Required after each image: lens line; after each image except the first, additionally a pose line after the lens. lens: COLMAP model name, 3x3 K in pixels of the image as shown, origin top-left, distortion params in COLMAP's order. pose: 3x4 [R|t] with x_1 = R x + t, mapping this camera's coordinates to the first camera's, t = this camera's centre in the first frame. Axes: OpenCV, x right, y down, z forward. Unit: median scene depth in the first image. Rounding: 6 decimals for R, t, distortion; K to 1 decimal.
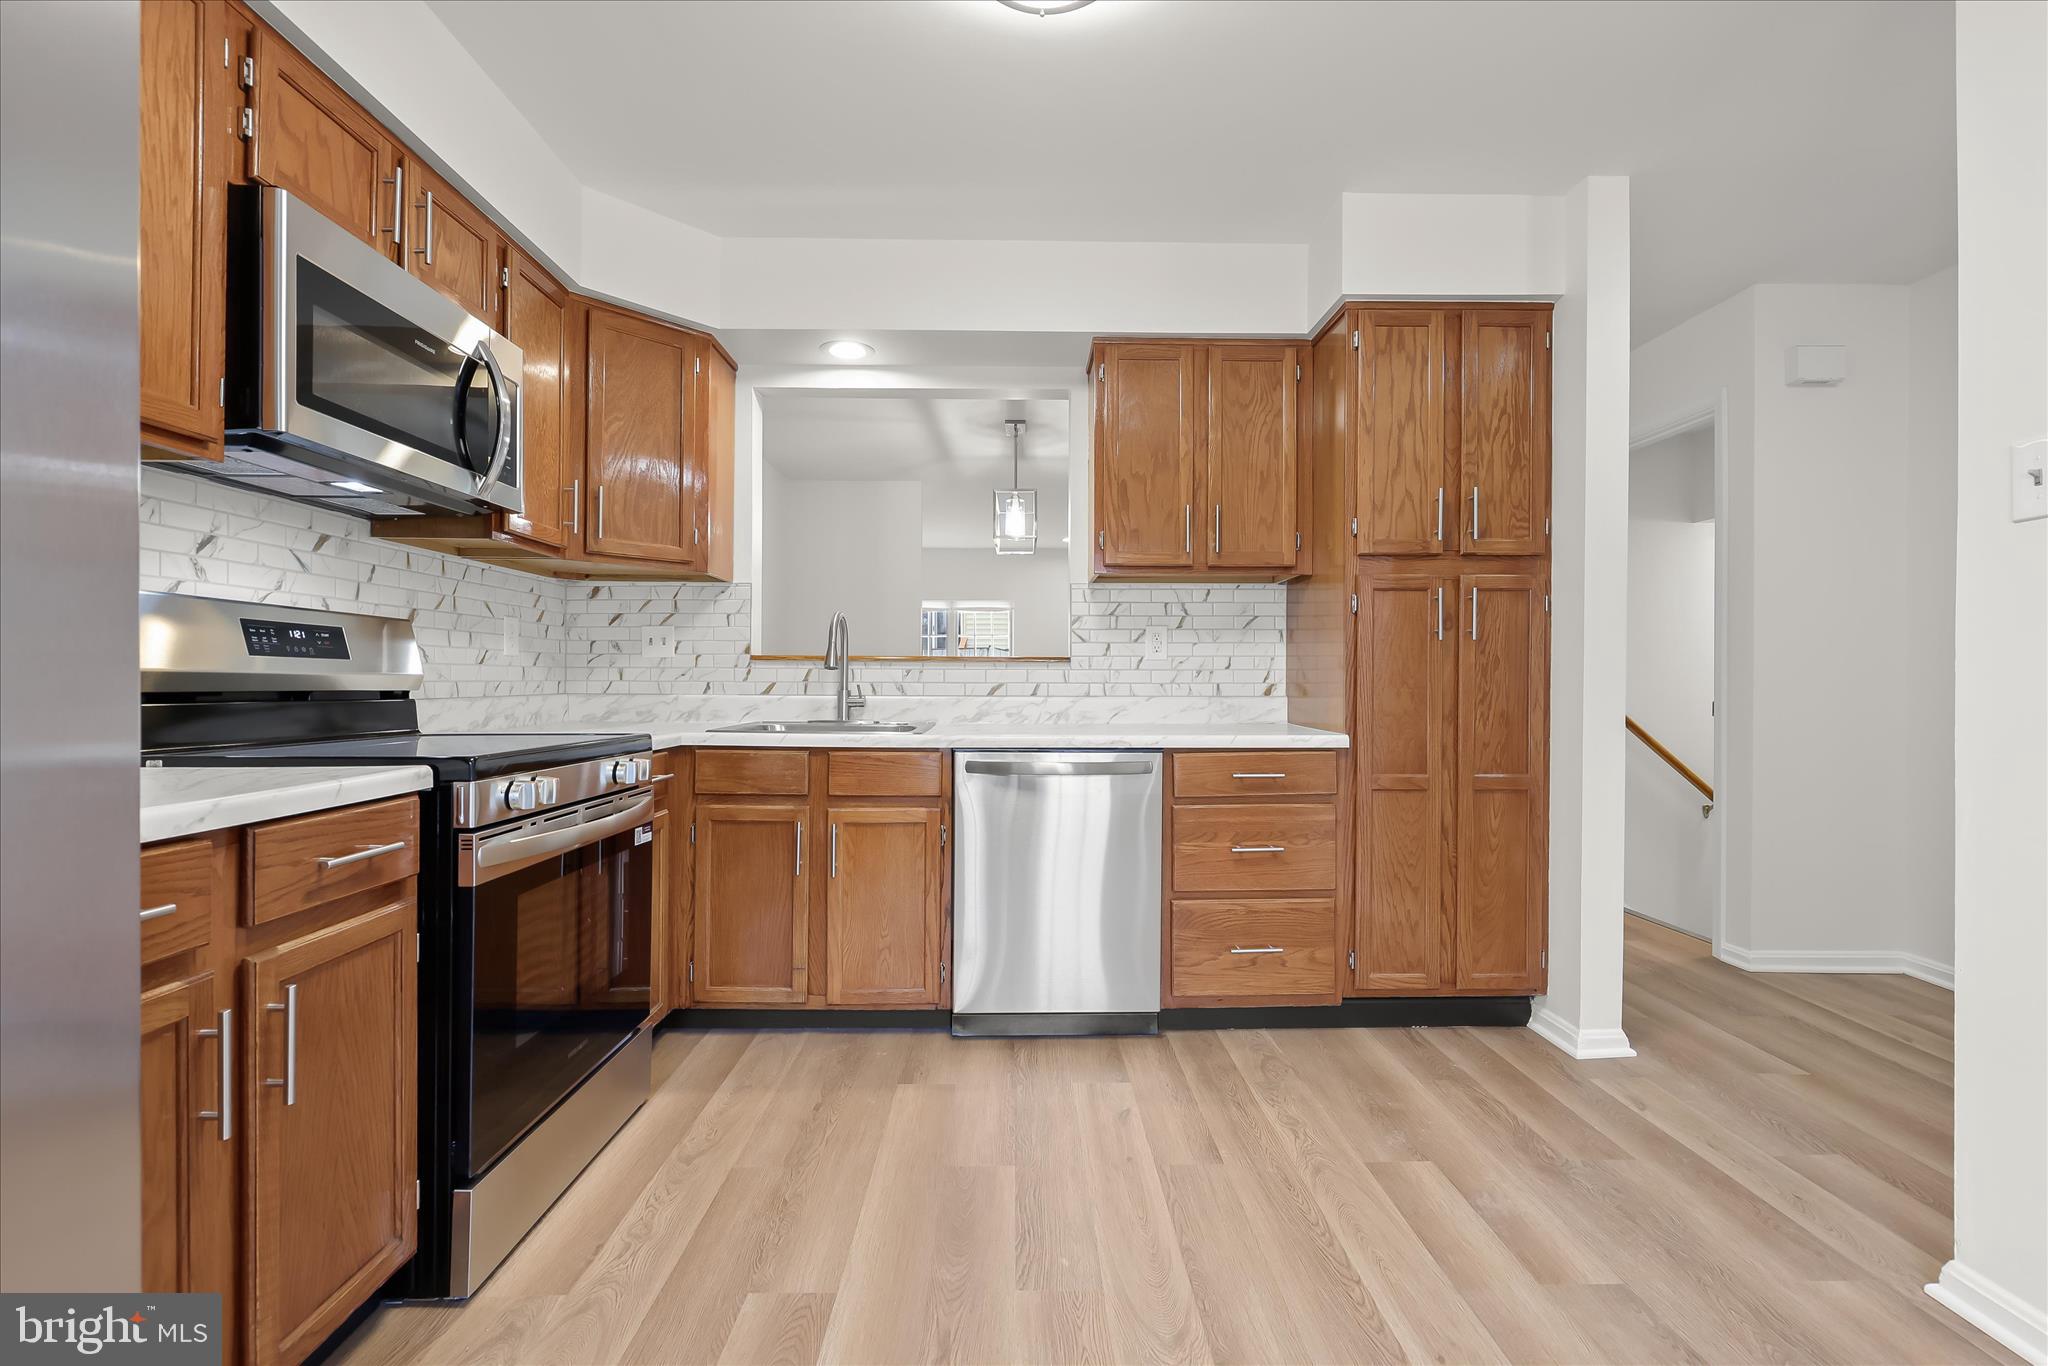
lens RADIAL K [[922.0, 0, 1031.5], [0, 922.0, 681.2], [0, 0, 1]] dist [-0.001336, -0.000263]
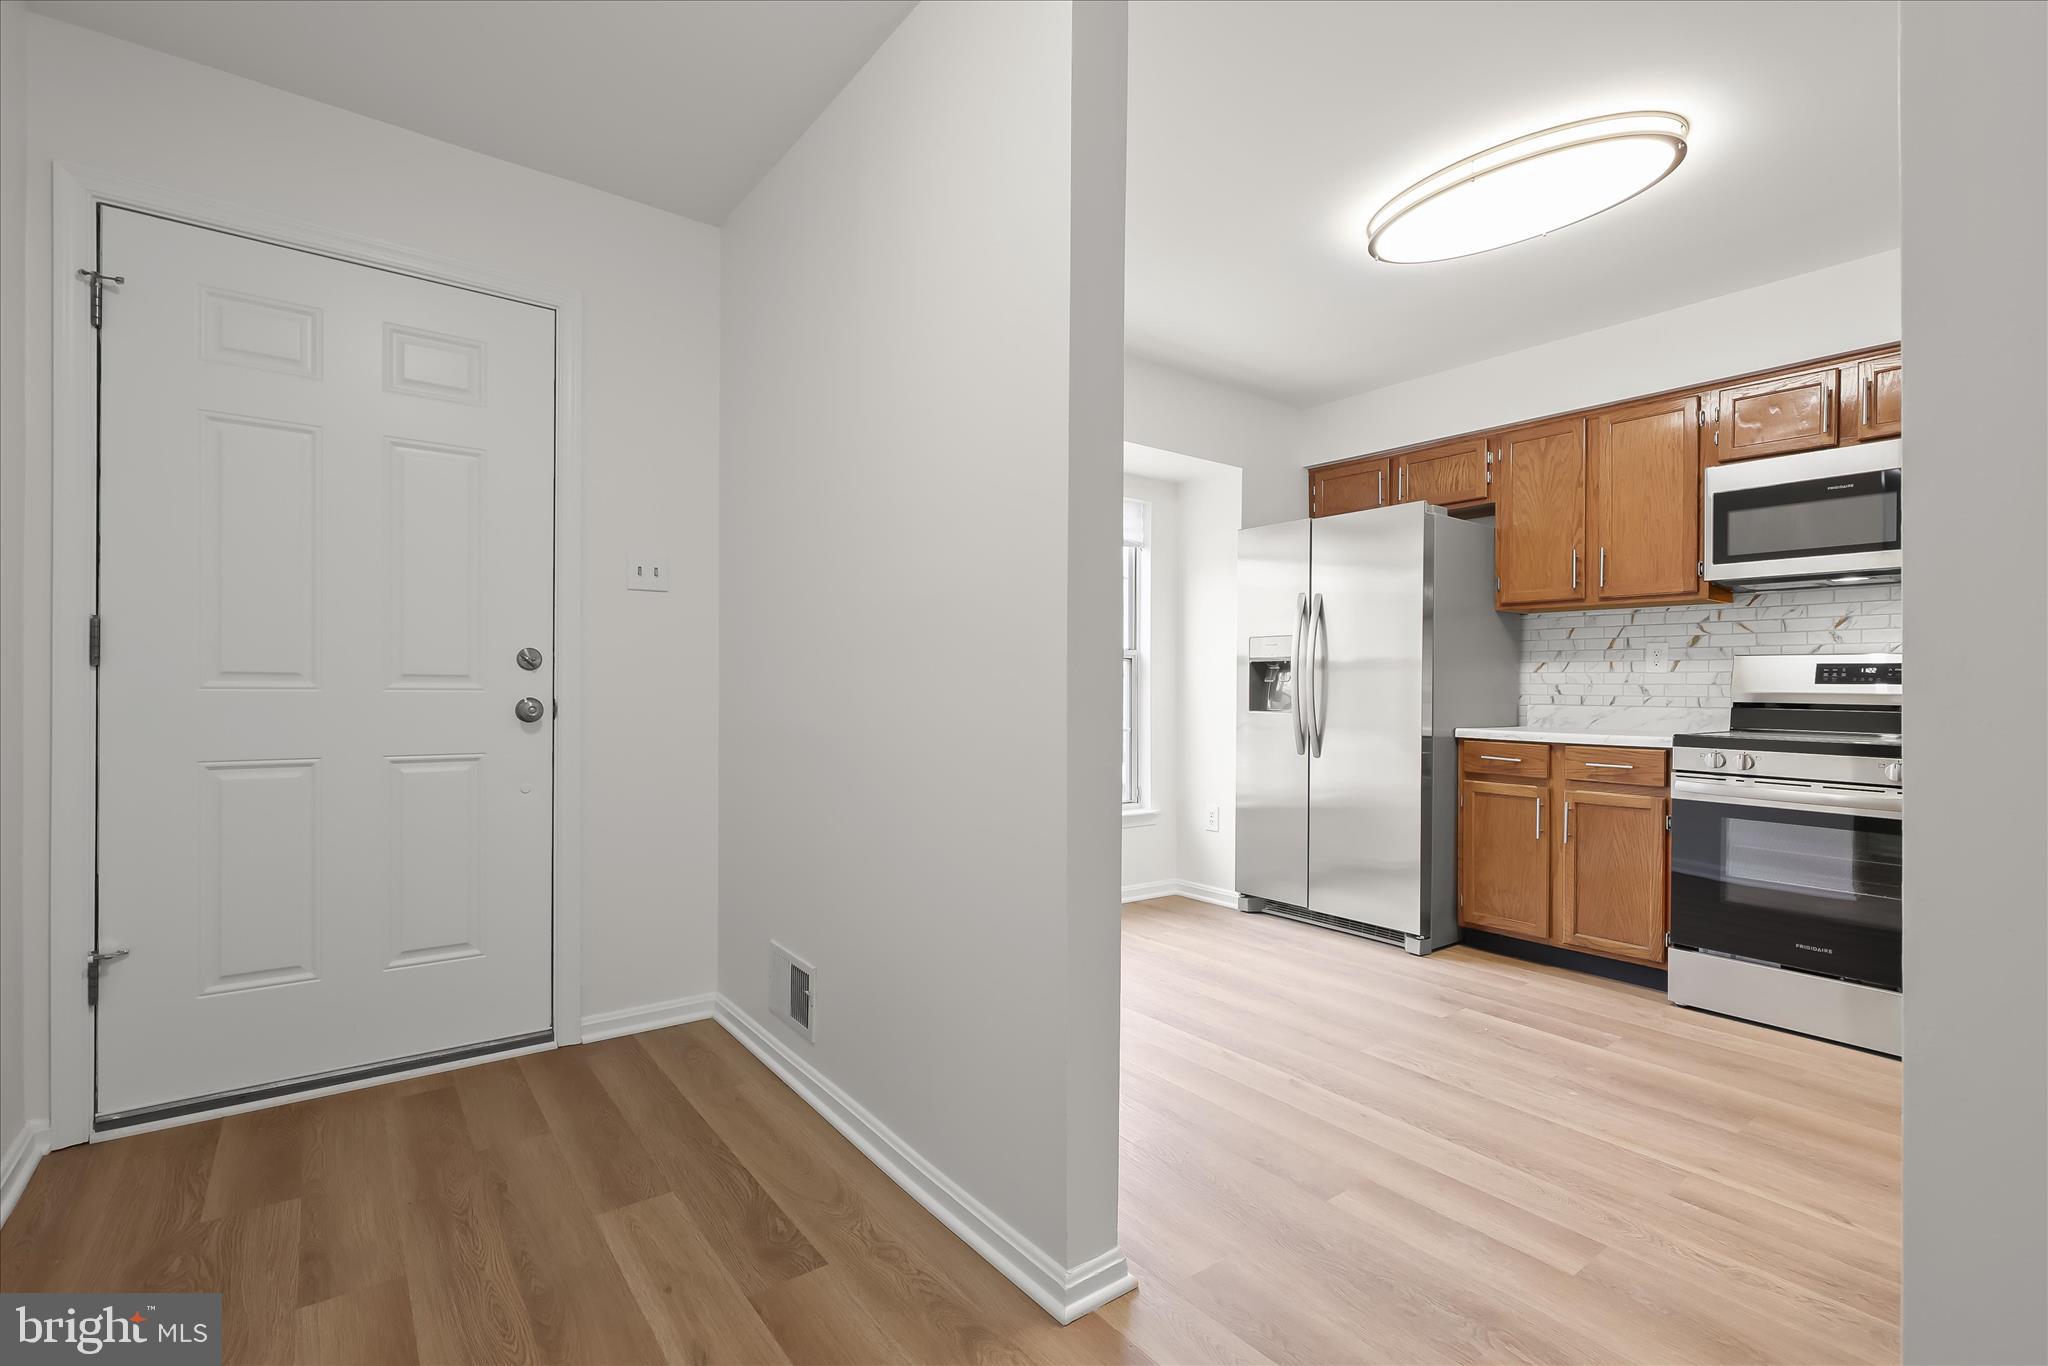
lens RADIAL K [[933.3, 0, 1024.9], [0, 933.3, 696.4], [0, 0, 1]] dist [0.000595, -0.000134]
pose [[-0.806546, -0.002008, -0.591168, 0.994746], [-0.010578, 0.999883, 0.011035, -0.004555], [0.591077, 0.015154, -0.806473, 1.029208]]
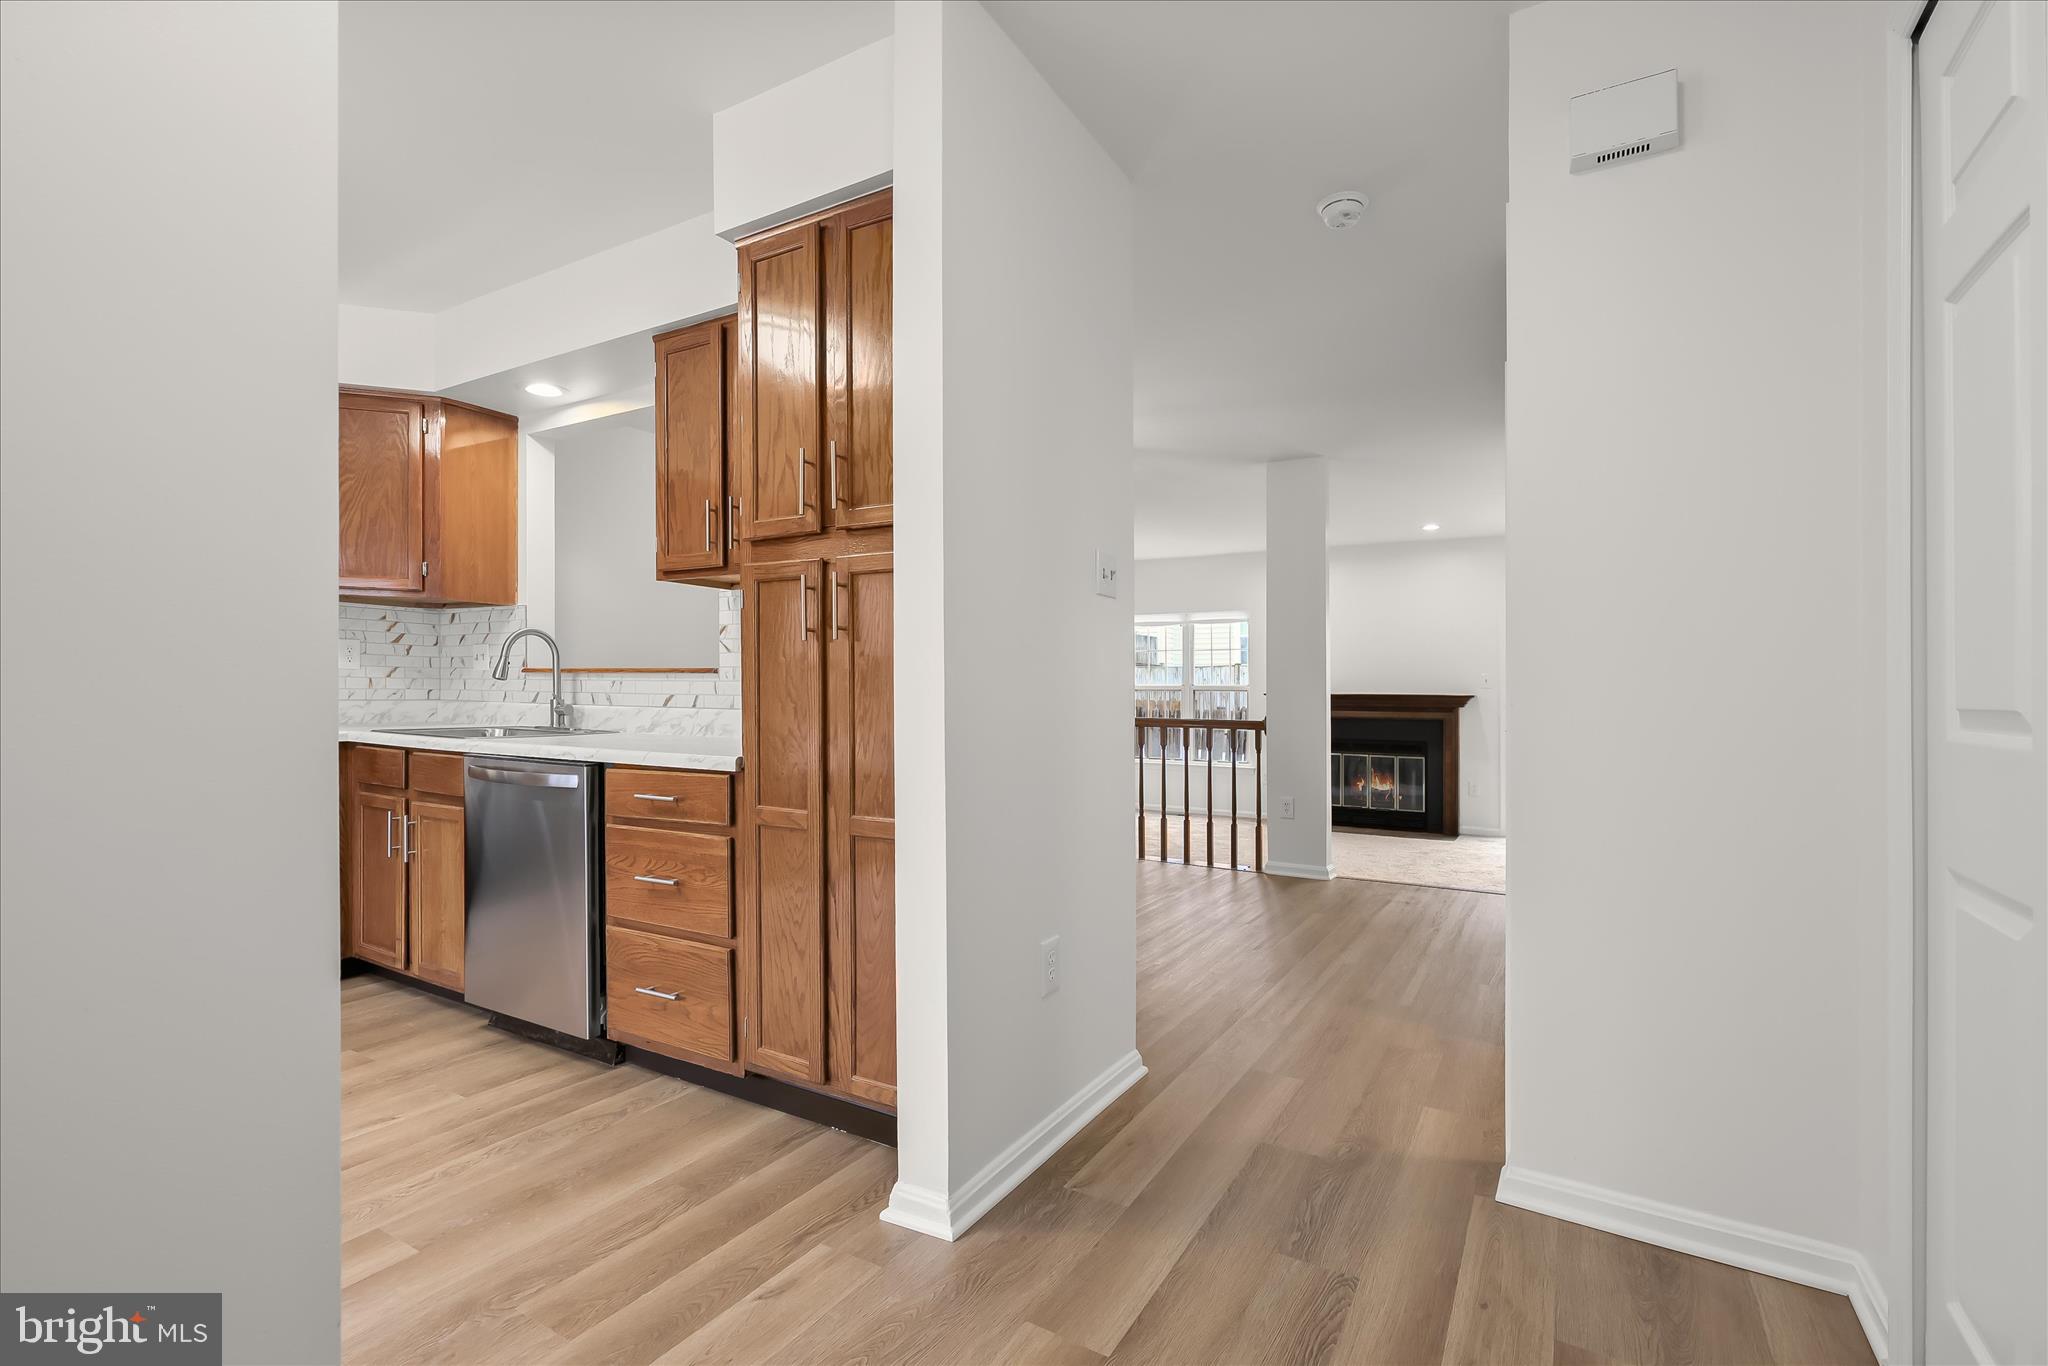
lens RADIAL K [[933.3, 0, 1024.9], [0, 933.3, 696.4], [0, 0, 1]] dist [0.000595, -0.000134]
pose [[0.850171, 0.008306, -0.526441, 1.015024], [-0.010238, 0.999947, -0.000757, 0.001786], [0.526407, 0.006033, 0.850211, 0.416065]]
